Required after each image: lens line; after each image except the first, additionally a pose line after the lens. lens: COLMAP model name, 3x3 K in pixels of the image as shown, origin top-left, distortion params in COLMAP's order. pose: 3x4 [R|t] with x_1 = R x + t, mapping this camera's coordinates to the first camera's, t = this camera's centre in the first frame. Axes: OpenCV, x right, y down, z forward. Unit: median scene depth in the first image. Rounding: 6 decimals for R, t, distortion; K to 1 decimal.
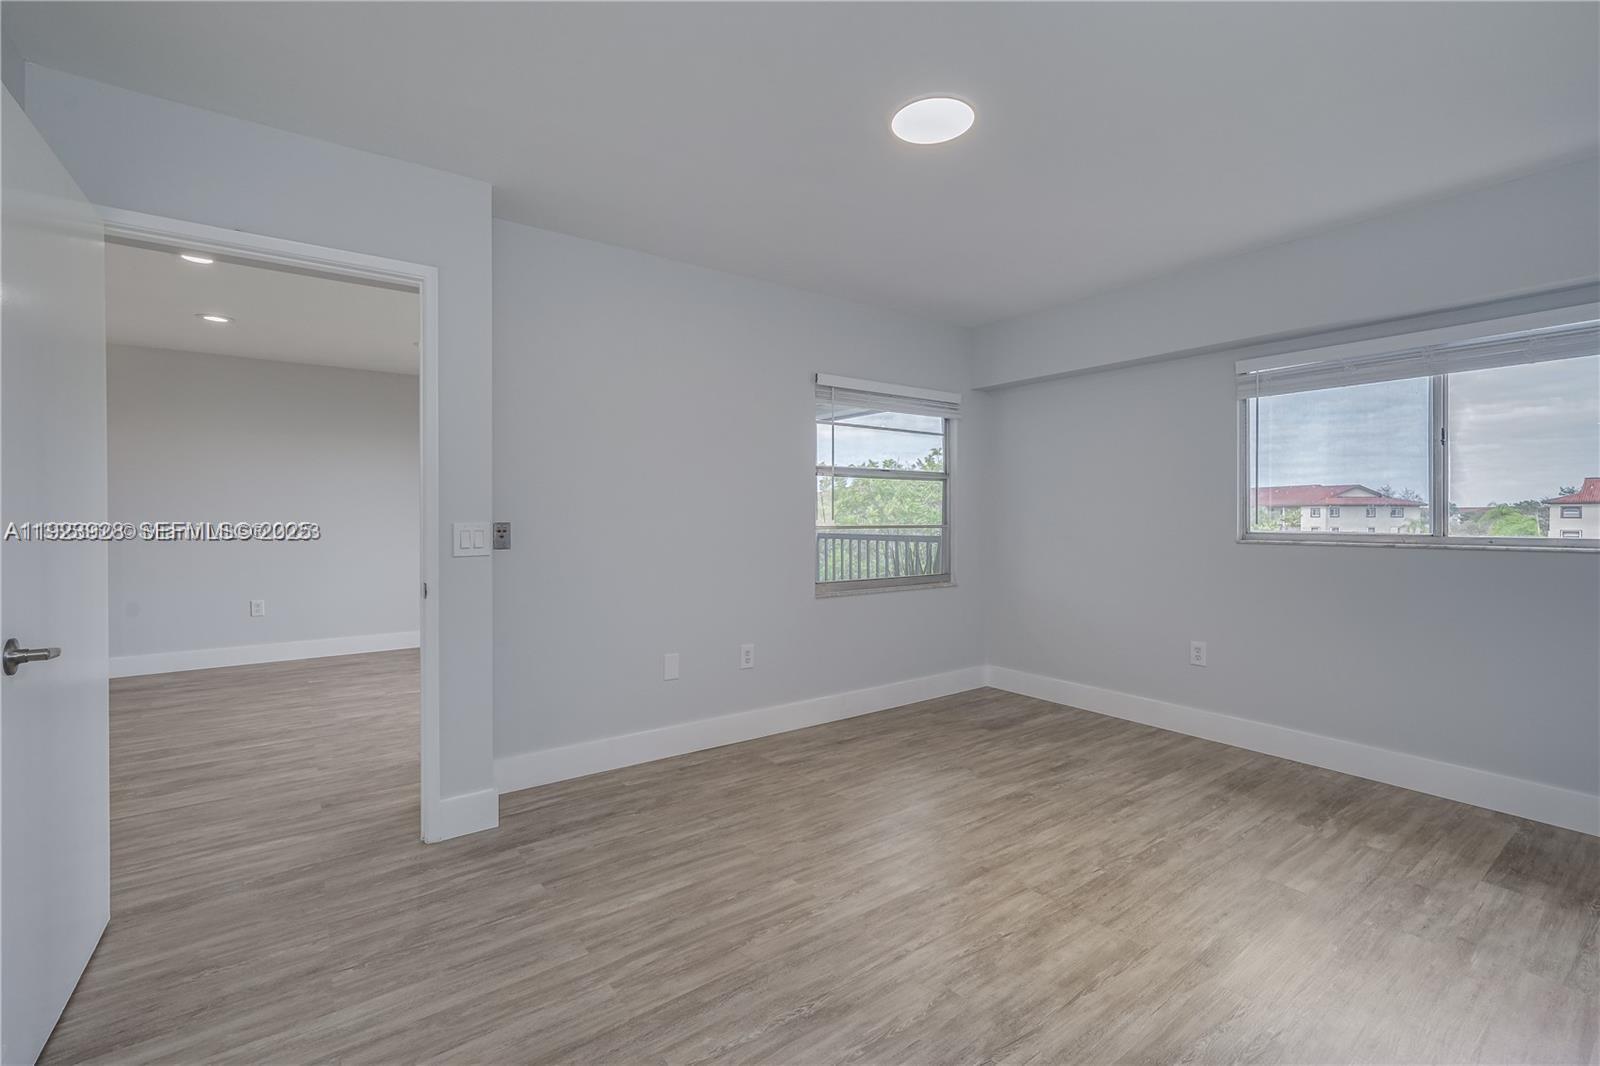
lens RADIAL K [[707.1, 0, 811.9], [0, 707.1, 523.4], [0, 0, 1]] dist [0.002286, -0.000077]
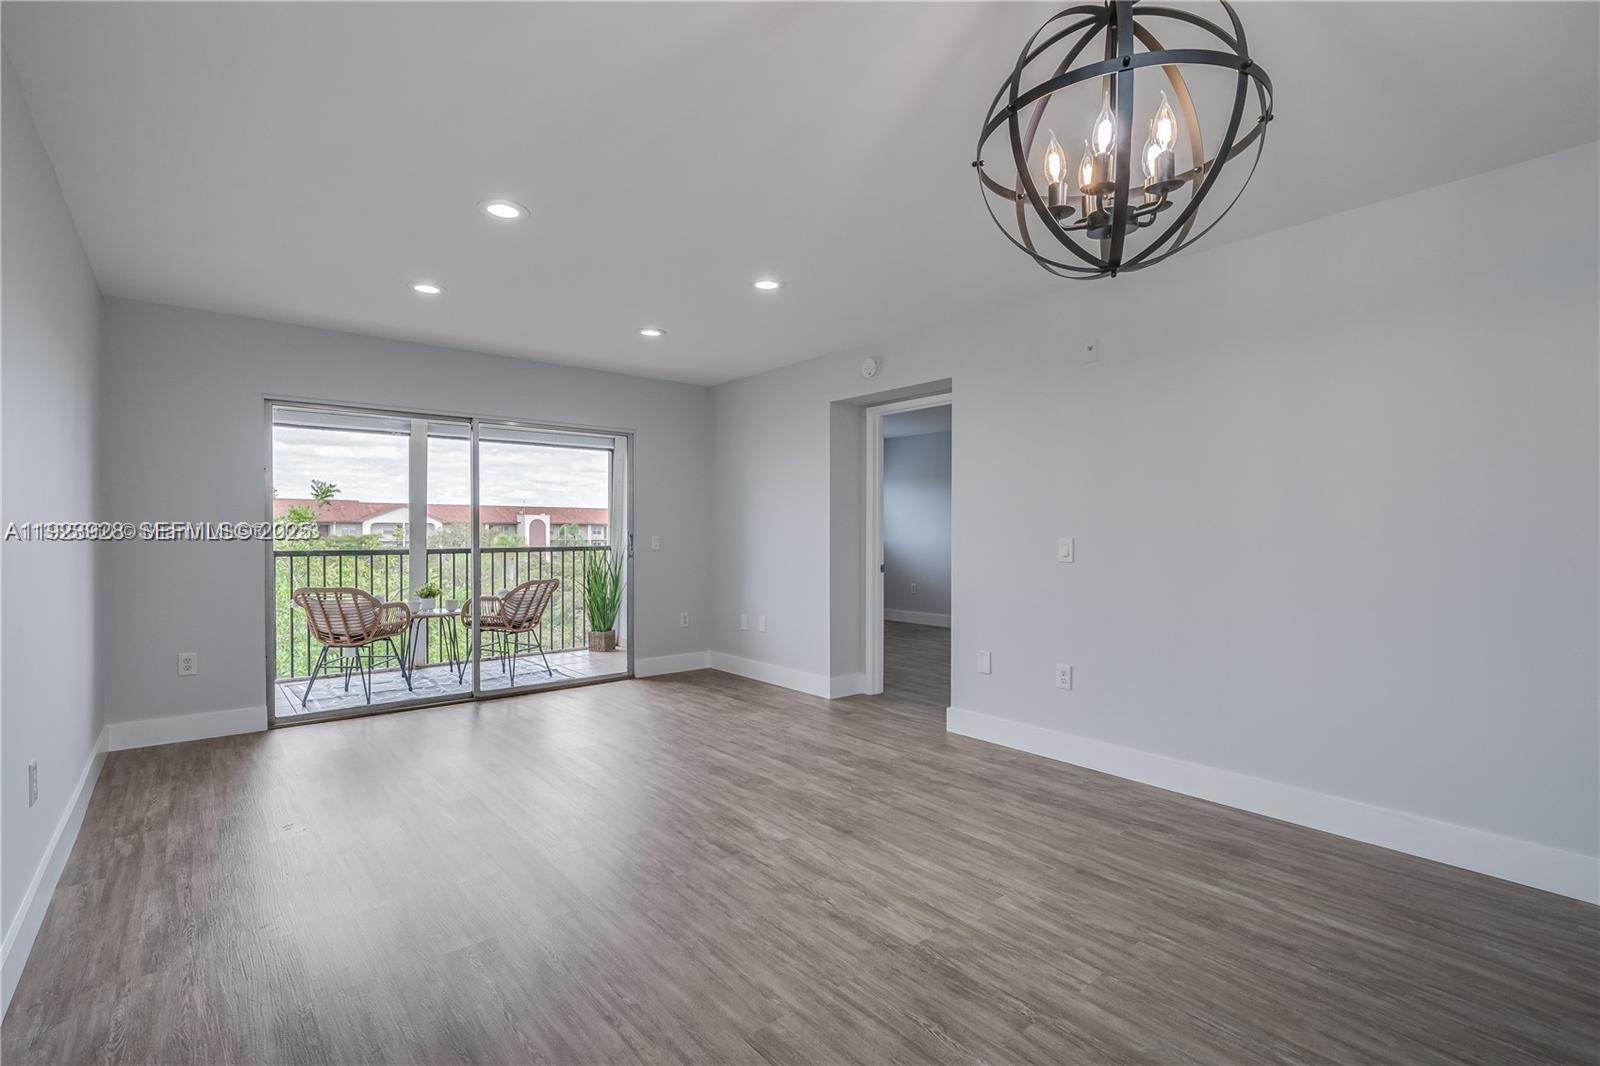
lens RADIAL K [[707.1, 0, 811.9], [0, 707.1, 523.4], [0, 0, 1]] dist [0.002286, -0.000077]
pose [[-0.077700, 0.003674, 0.996970, -2.018081], [-0.007812, 0.999960, -0.004294, -0.030568], [-0.996946, -0.008122, -0.077669, 1.058425]]
